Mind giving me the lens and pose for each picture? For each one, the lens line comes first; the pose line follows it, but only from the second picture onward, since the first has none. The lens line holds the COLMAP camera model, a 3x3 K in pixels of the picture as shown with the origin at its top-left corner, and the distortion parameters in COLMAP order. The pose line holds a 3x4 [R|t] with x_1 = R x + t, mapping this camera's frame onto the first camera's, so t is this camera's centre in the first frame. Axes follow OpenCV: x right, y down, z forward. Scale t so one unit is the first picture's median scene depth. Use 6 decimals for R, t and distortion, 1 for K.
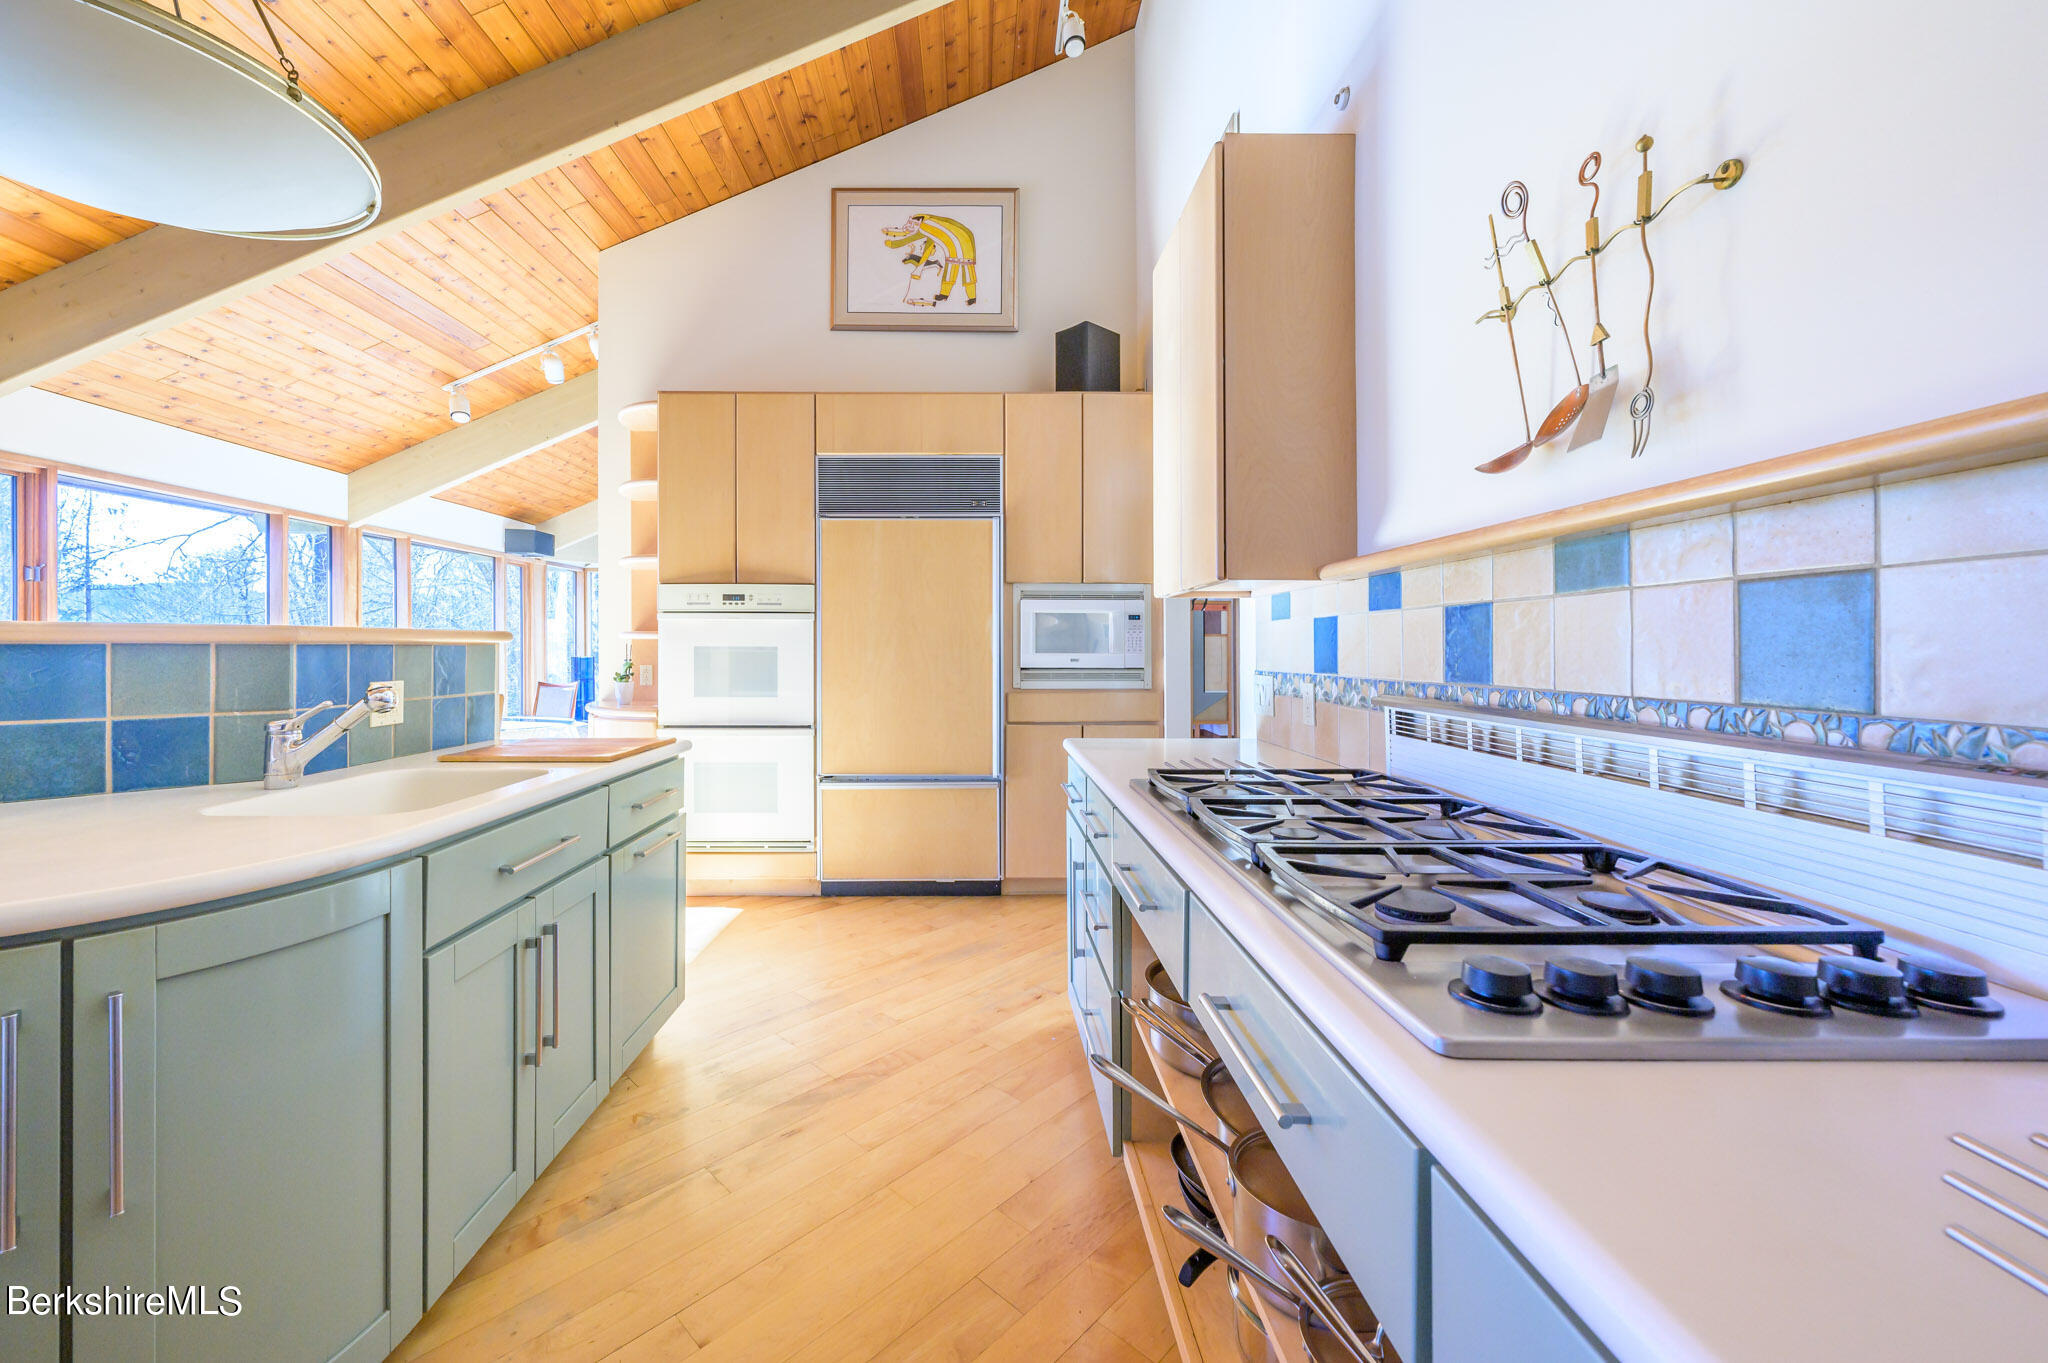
lens RADIAL K [[819.8, 0, 1020.9], [0, 819.8, 662.8], [0, 0, 1]] dist [0.000783, 0.000047]
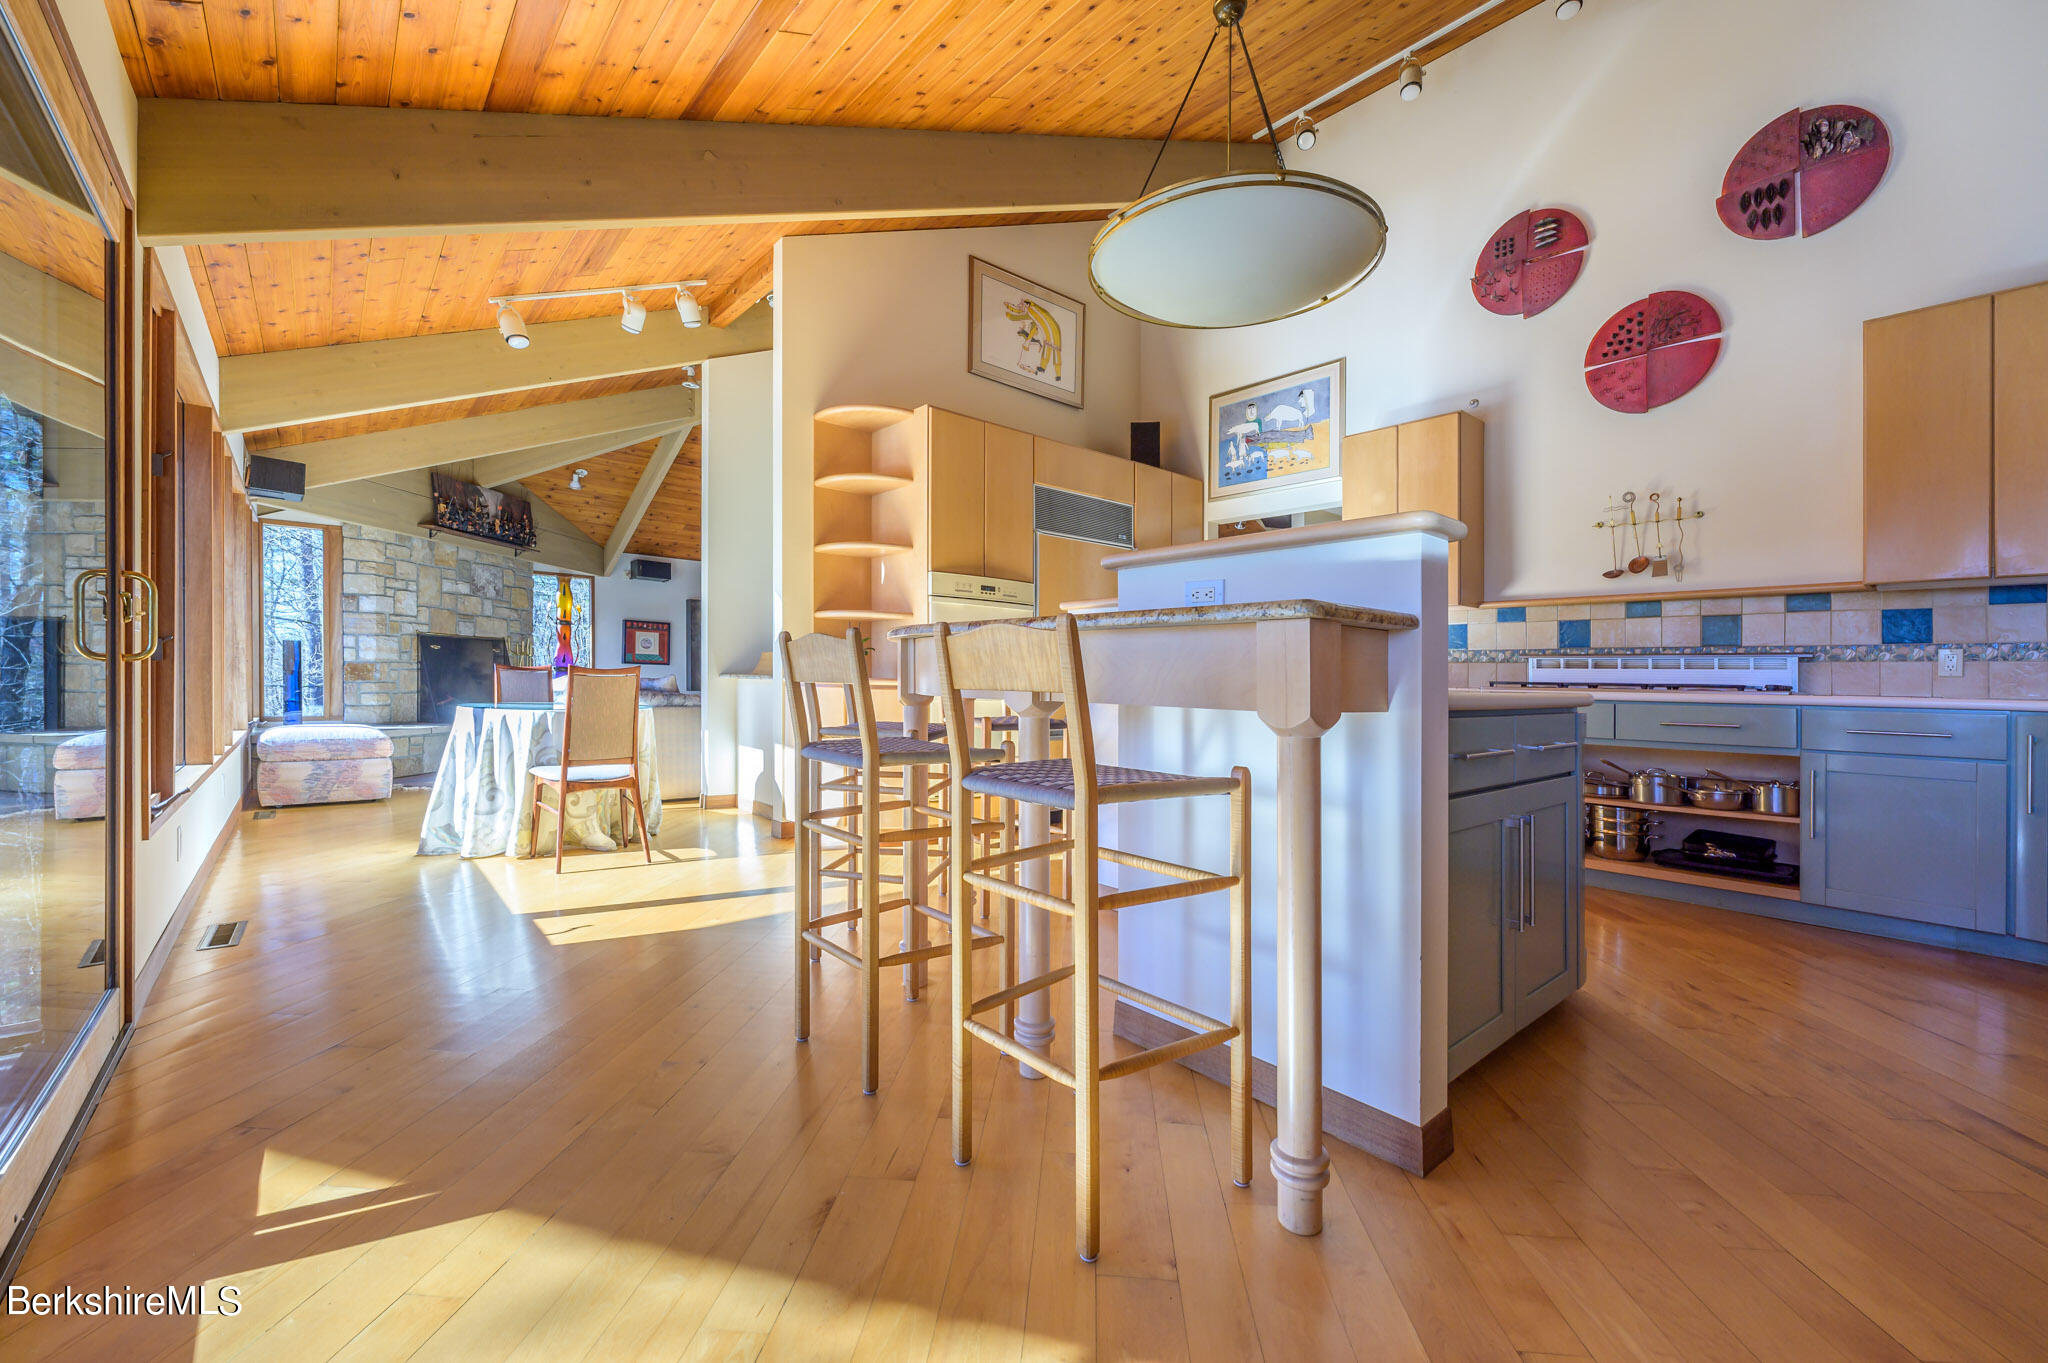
lens RADIAL K [[819.8, 0, 1023.1], [0, 819.8, 689.8], [0, 0, 1]] dist [0.000783, 0.000047]
pose [[0.754259, -0.000310, 0.656577, -1.119071], [-0.003827, 0.999981, 0.004869, 0.066308], [-0.656566, -0.006185, 0.754243, 0.036303]]
